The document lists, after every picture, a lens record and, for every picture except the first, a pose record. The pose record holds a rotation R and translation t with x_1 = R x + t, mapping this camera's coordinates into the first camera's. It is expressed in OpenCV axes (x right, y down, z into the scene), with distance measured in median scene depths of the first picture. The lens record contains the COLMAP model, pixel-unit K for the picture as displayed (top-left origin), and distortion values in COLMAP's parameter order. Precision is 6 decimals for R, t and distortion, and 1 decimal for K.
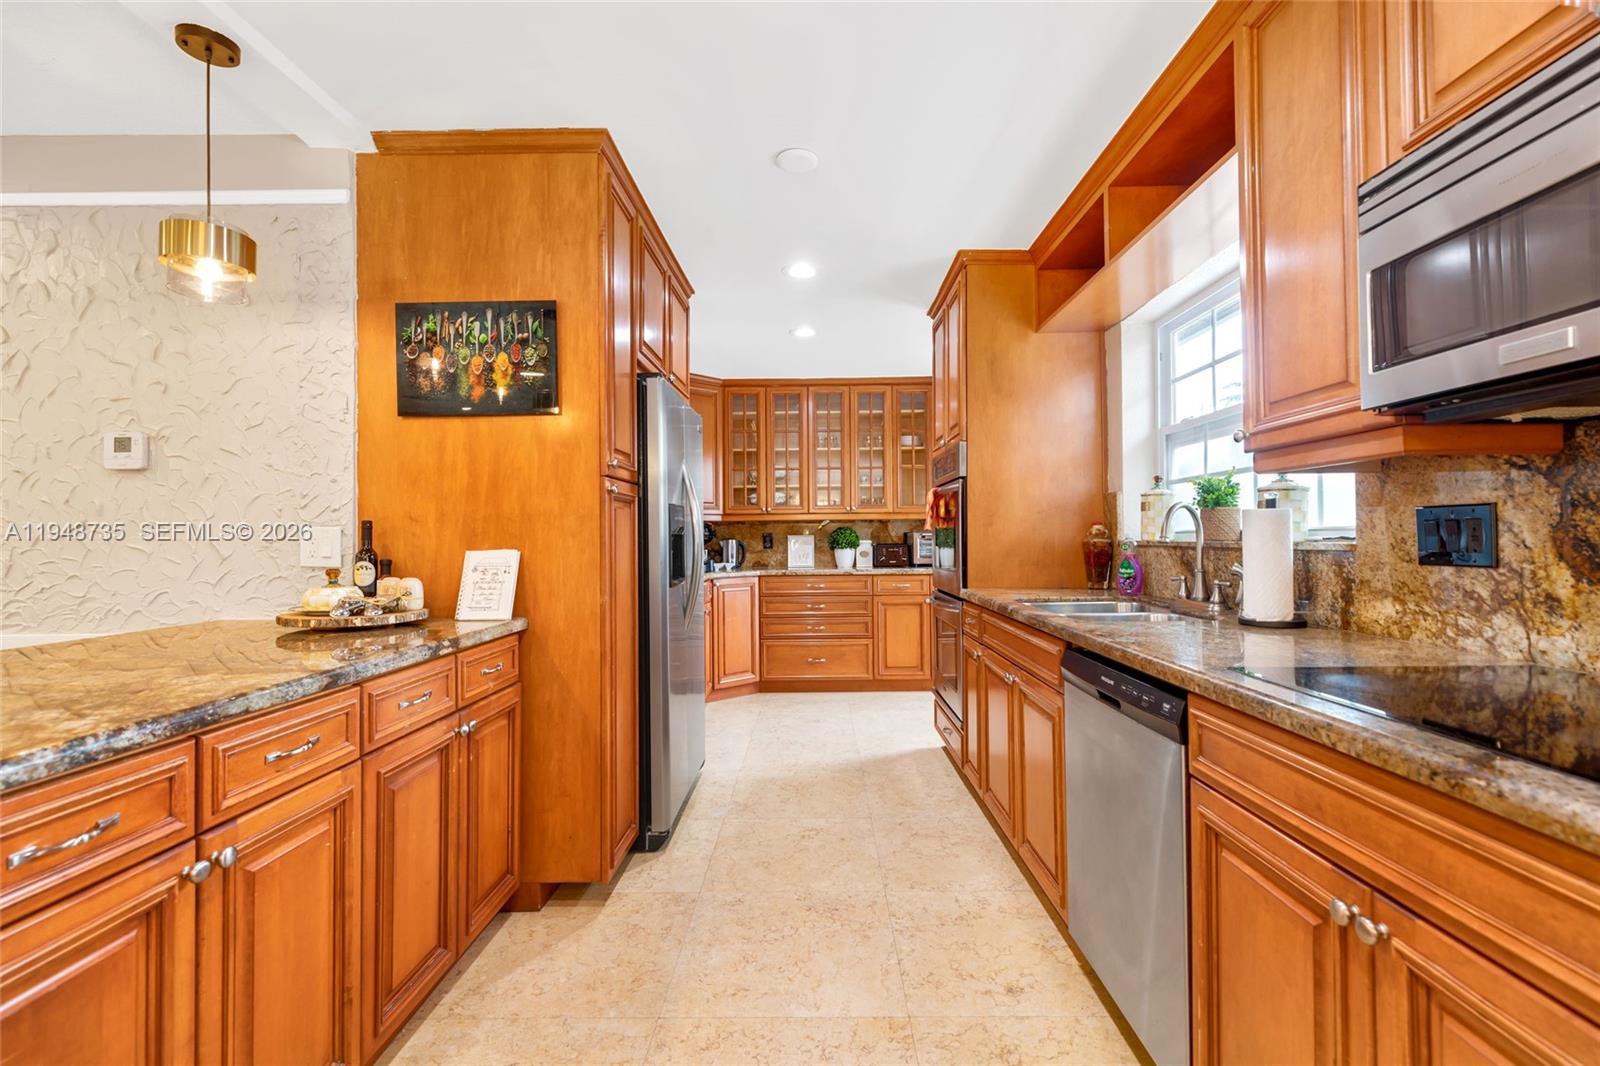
lens RADIAL K [[710.0, 0, 805.4], [0, 710.0, 529.1], [0, 0, 1]] dist [0.011585, -0.002922]
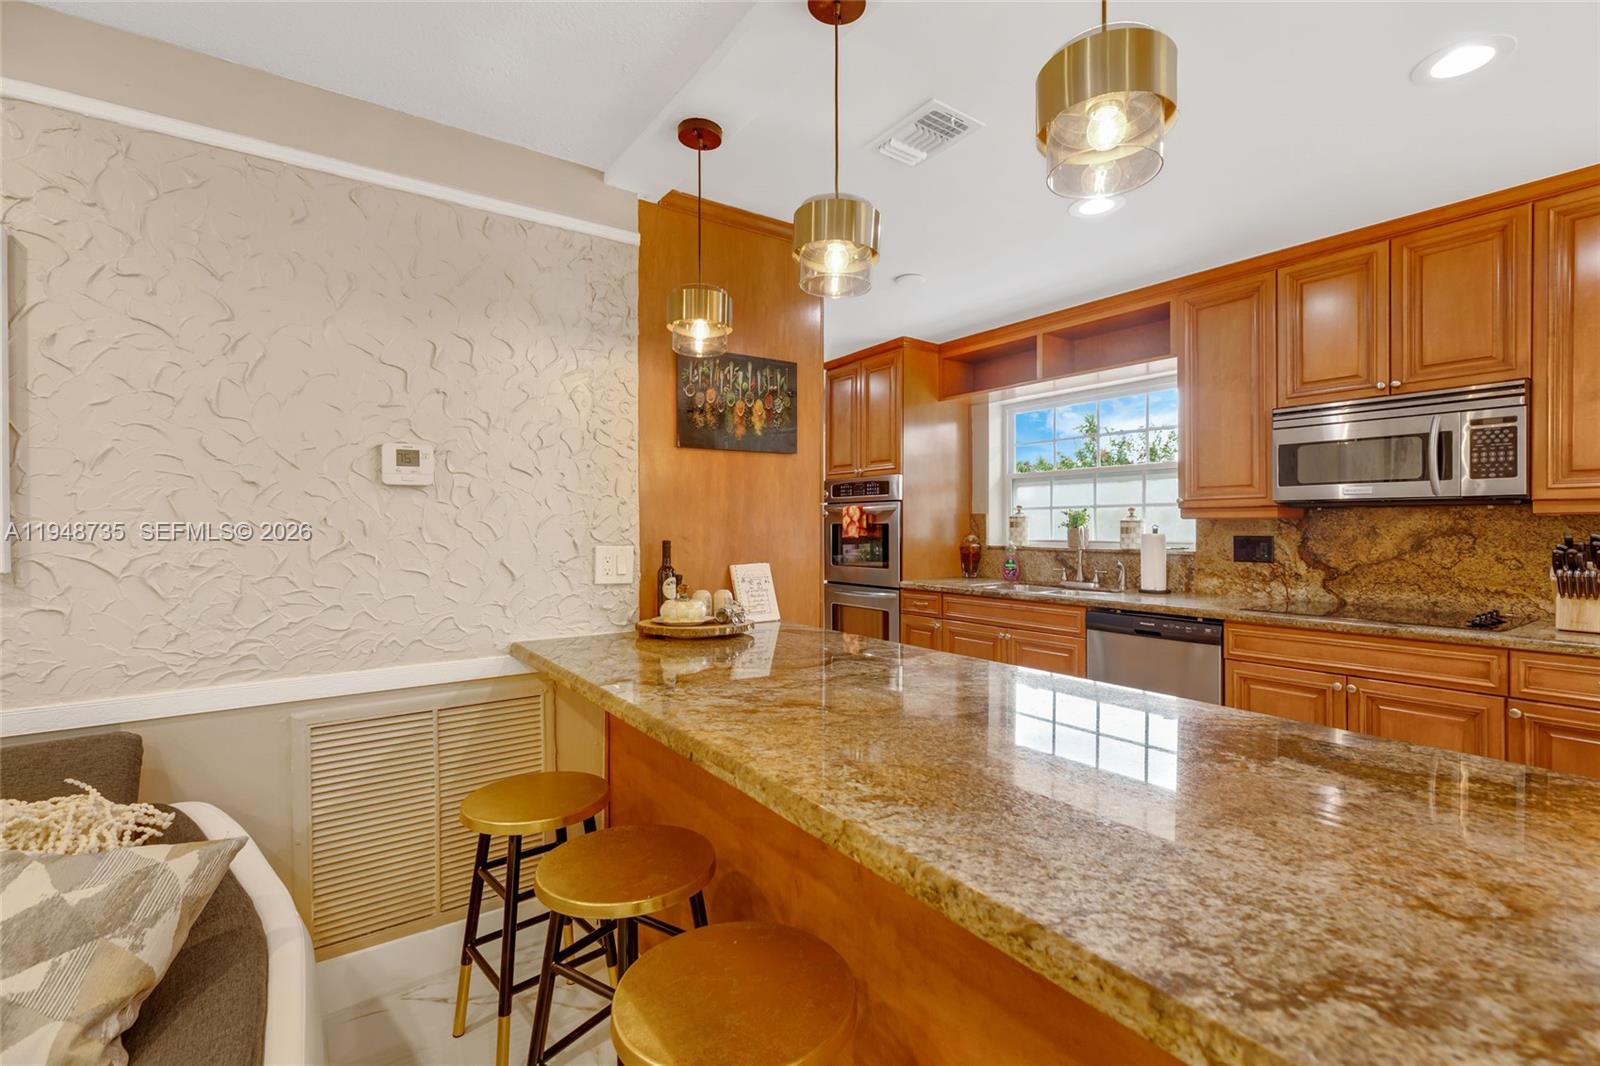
lens RADIAL K [[710.0, 0, 804.4], [0, 710.0, 530.2], [0, 0, 1]] dist [0.011585, -0.002922]
pose [[0.811203, 0.001486, 0.584762, -1.057130], [-0.010290, 0.999878, 0.011734, -0.041763], [-0.584674, -0.015536, 0.811120, -0.024856]]
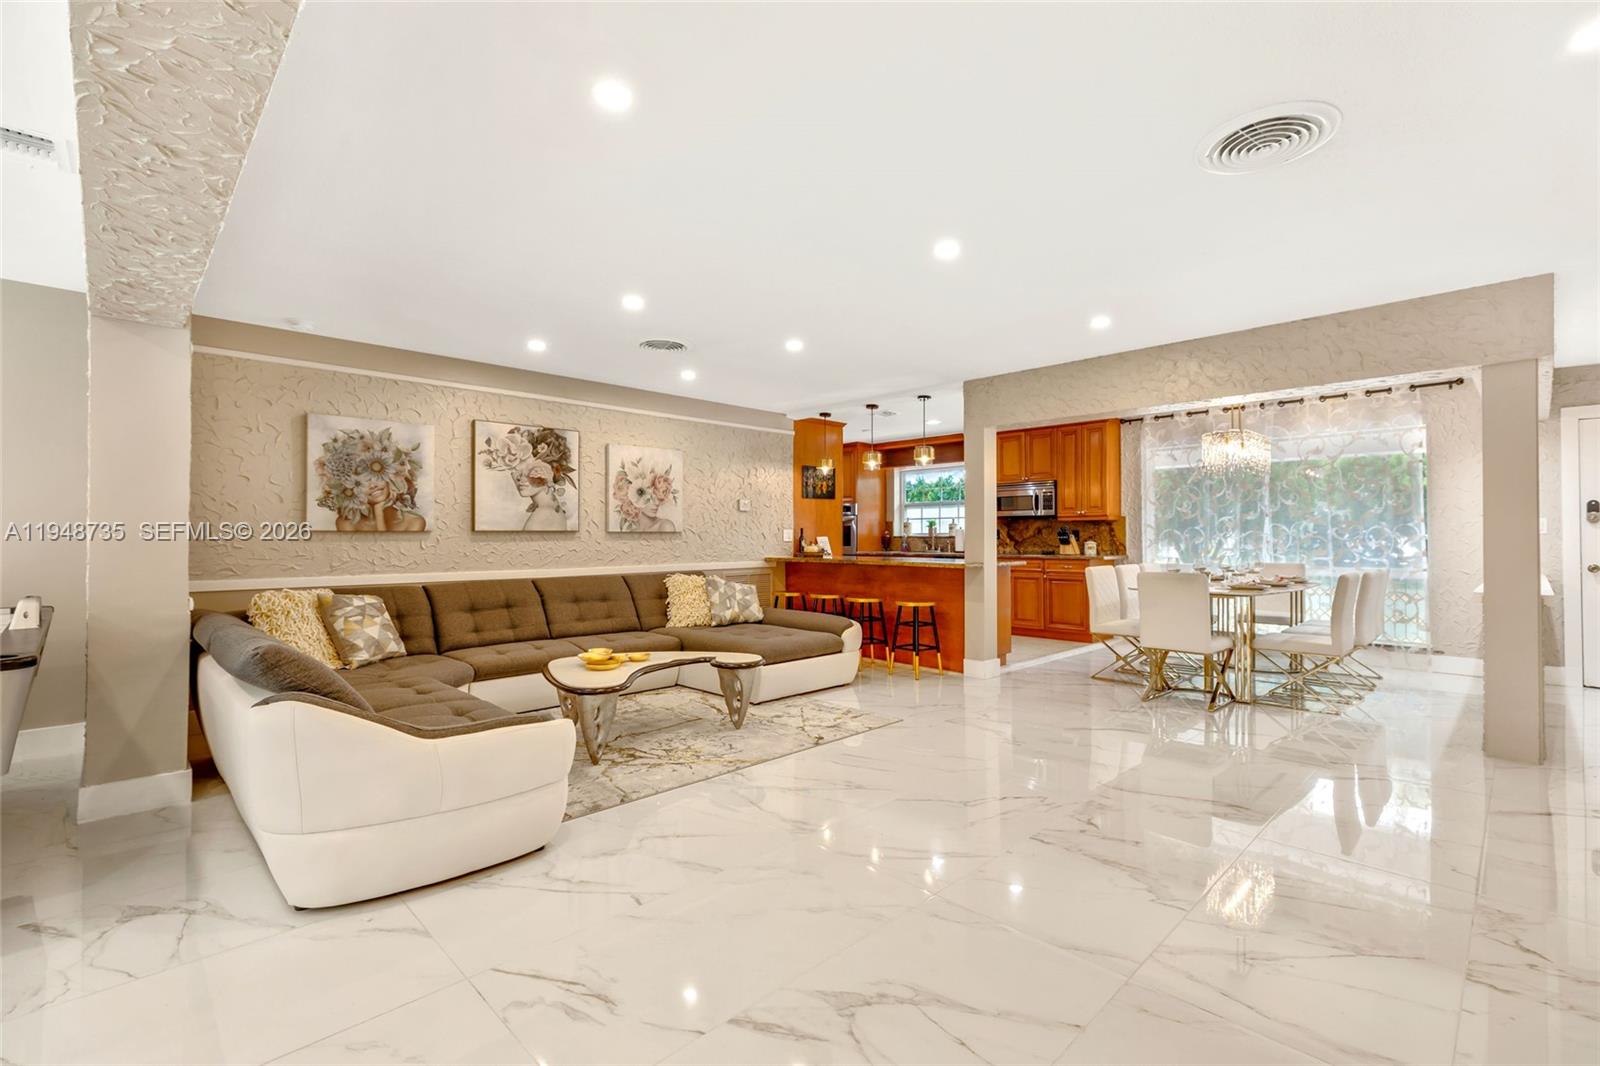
lens RADIAL K [[710.0, 0, 808.5], [0, 710.0, 523.0], [0, 0, 1]] dist [0.011585, -0.002922]
pose [[0.702598, 0.020310, 0.711297, -2.970392], [-0.011123, 0.999784, -0.017560, 0.022710], [-0.711500, 0.004426, 0.702672, -1.417486]]
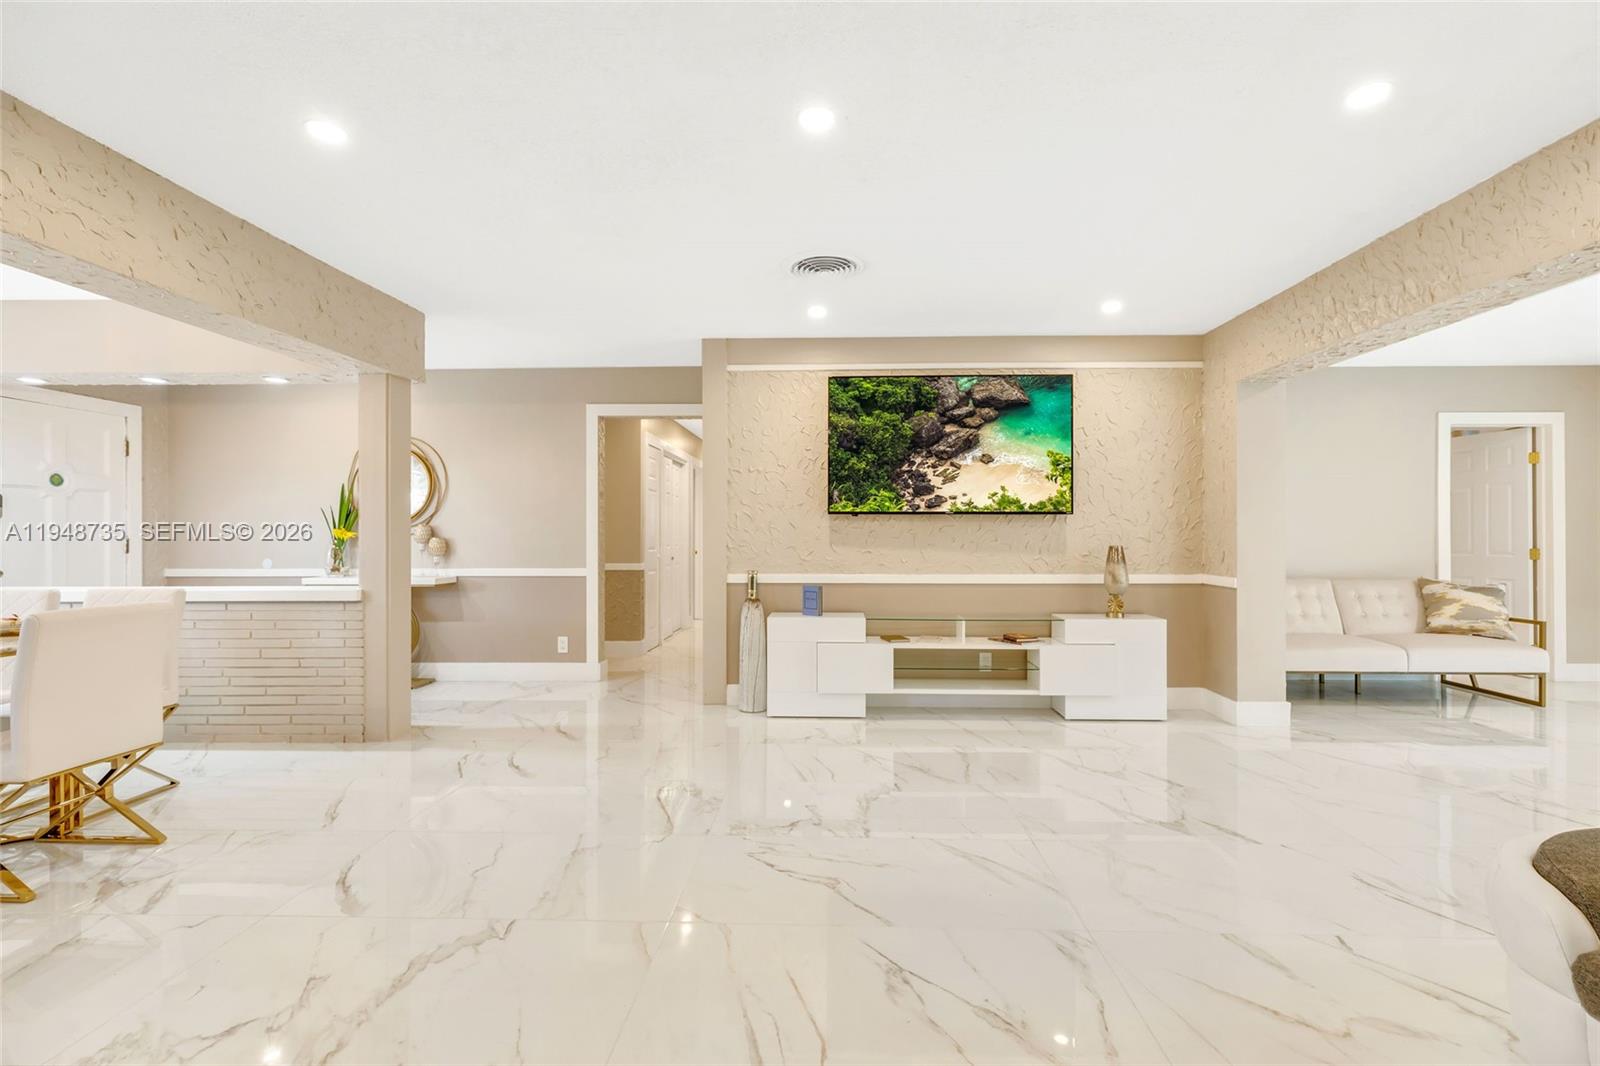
lens RADIAL K [[710.0, 0, 819.8], [0, 710.0, 532.5], [0, 0, 1]] dist [0.011585, -0.002922]
pose [[-0.999740, 0.007310, 0.021595, -1.792217], [0.007010, 0.999878, -0.013965, 0.033056], [-0.021694, -0.013810, -0.999669, 0.363793]]
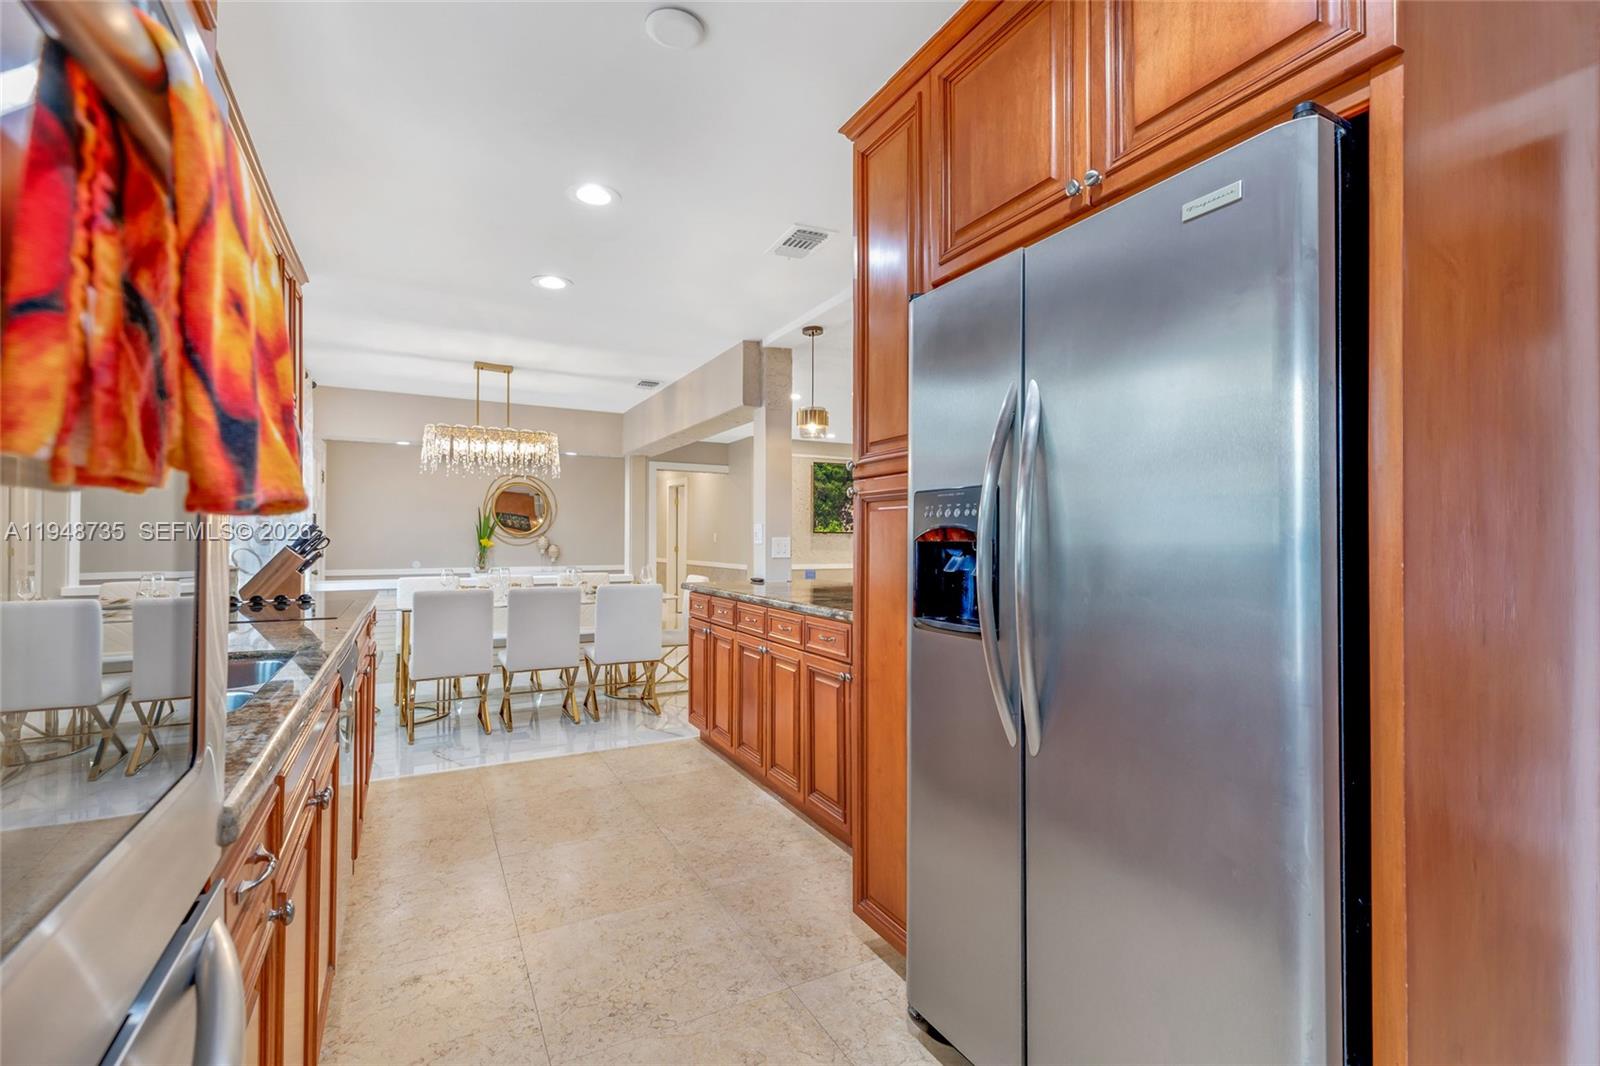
lens RADIAL K [[710.0, 0, 800.5], [0, 710.0, 532.4], [0, 0, 1]] dist [0.011585, -0.002922]
pose [[-0.874539, 0.000893, -0.484954, 0.239119], [0.009377, 0.999842, -0.015069, 0.006488], [0.484864, -0.017725, -0.874410, 1.769626]]
